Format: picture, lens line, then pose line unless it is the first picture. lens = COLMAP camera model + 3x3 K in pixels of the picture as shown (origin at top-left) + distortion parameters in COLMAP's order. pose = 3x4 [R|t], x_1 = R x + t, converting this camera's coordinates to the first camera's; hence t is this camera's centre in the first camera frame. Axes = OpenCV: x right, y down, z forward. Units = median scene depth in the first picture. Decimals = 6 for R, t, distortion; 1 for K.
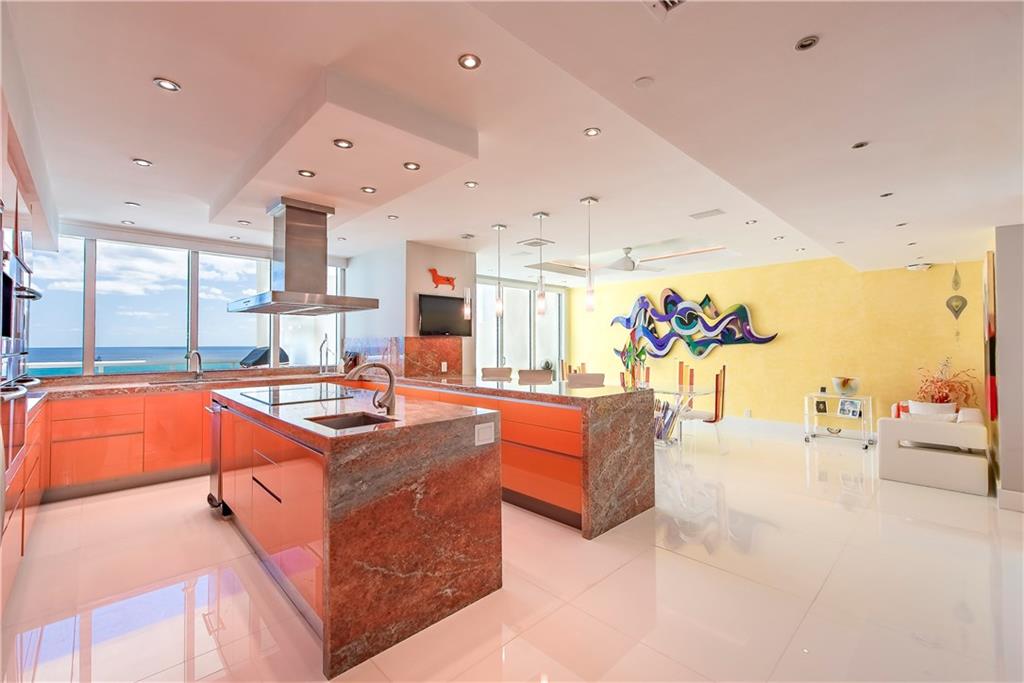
lens RADIAL K [[436.3, 0, 512.1], [0, 436.3, 339.7], [0, 0, 1]] dist [0.015259, 0.001076]
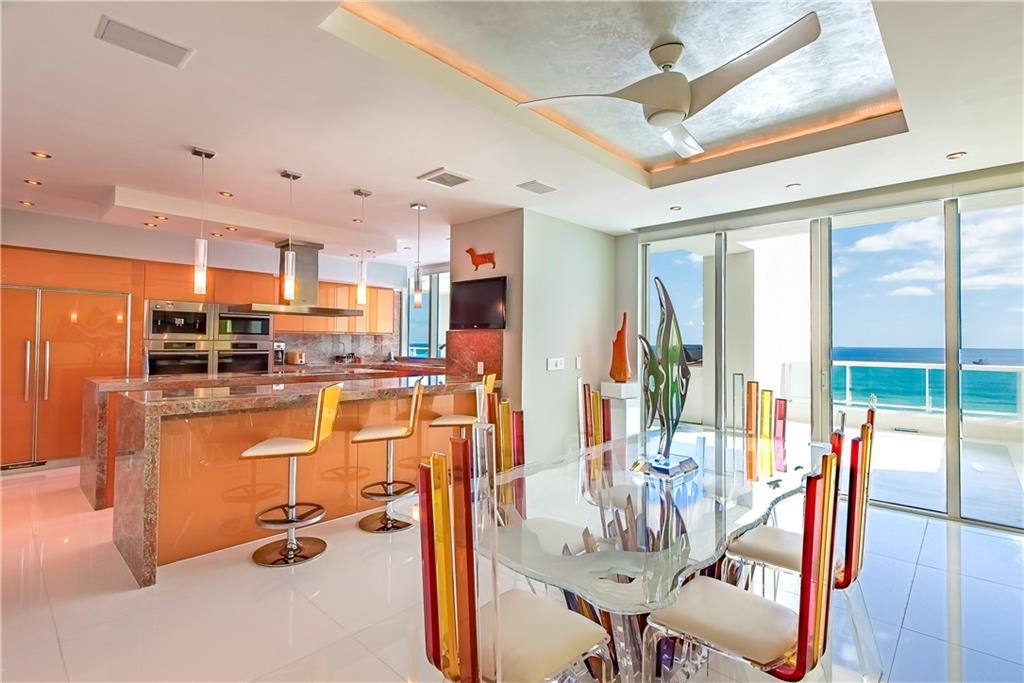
lens RADIAL K [[486.1, 0, 511.6], [0, 486.1, 338.7], [0, 0, 1]] dist [-0.001414, -0.000065]
pose [[0.050914, -0.005518, -0.998688, 0.730657], [0.001396, 0.999984, -0.005454, 0.013734], [0.998702, -0.001116, 0.050920, 1.011297]]
